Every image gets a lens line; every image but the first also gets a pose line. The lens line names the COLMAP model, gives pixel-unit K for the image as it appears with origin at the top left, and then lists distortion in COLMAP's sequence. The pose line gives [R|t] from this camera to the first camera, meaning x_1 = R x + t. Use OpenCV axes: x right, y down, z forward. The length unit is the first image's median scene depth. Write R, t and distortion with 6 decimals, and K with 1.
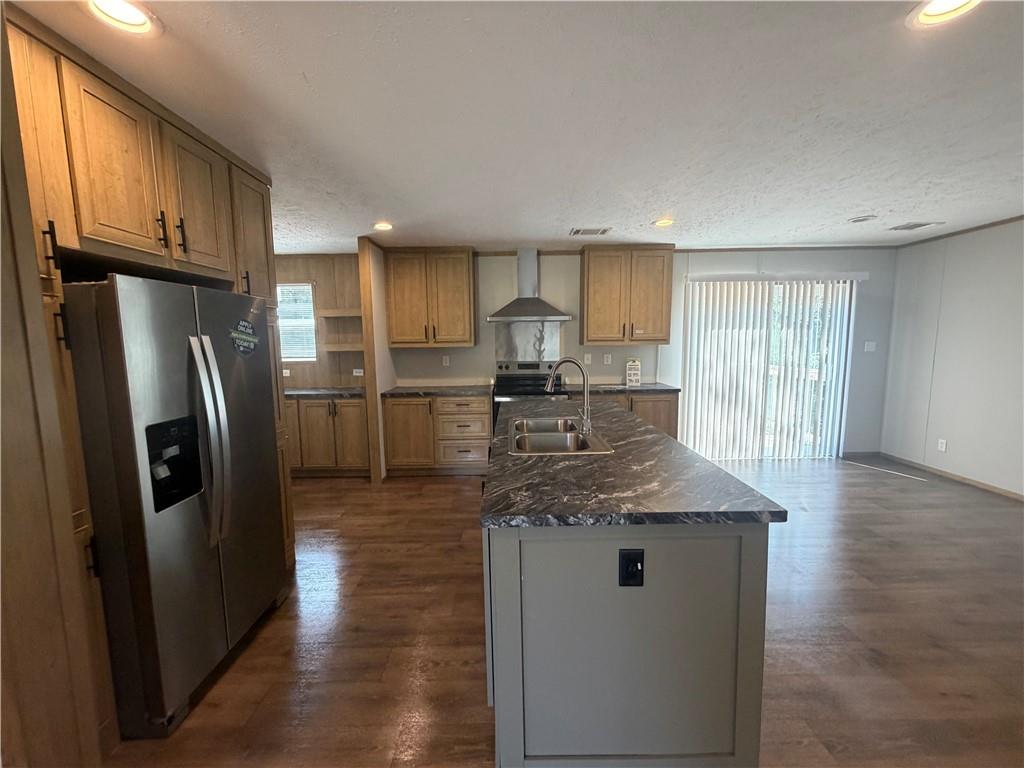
lens RADIAL K [[403.5, 0, 512.0], [0, 403.5, 384.0], [0, 0, 1]] dist [0.001359, 0.000064]
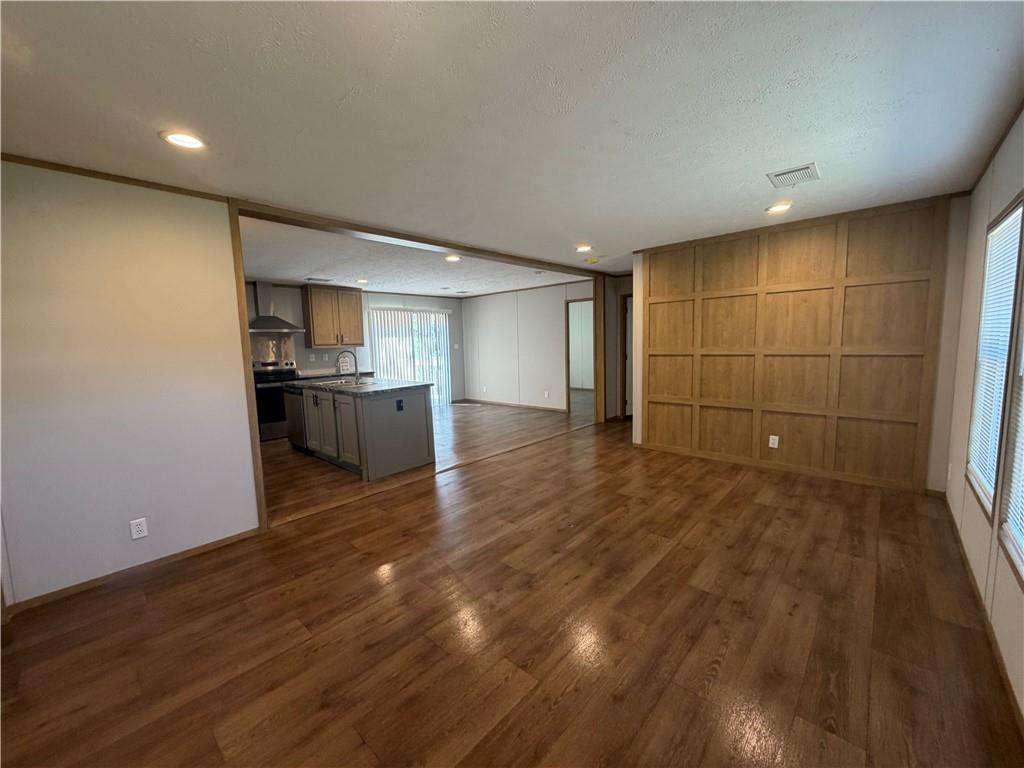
lens RADIAL K [[411.7, 0, 512.0], [0, 411.7, 384.0], [0, 0, 1]] dist [-0.000061, 0.000124]
pose [[0.674173, -0.084162, 0.733762, -0.460528], [0.099469, 0.994781, 0.022709, 0.077570], [-0.731844, 0.057677, 0.679027, -0.602415]]
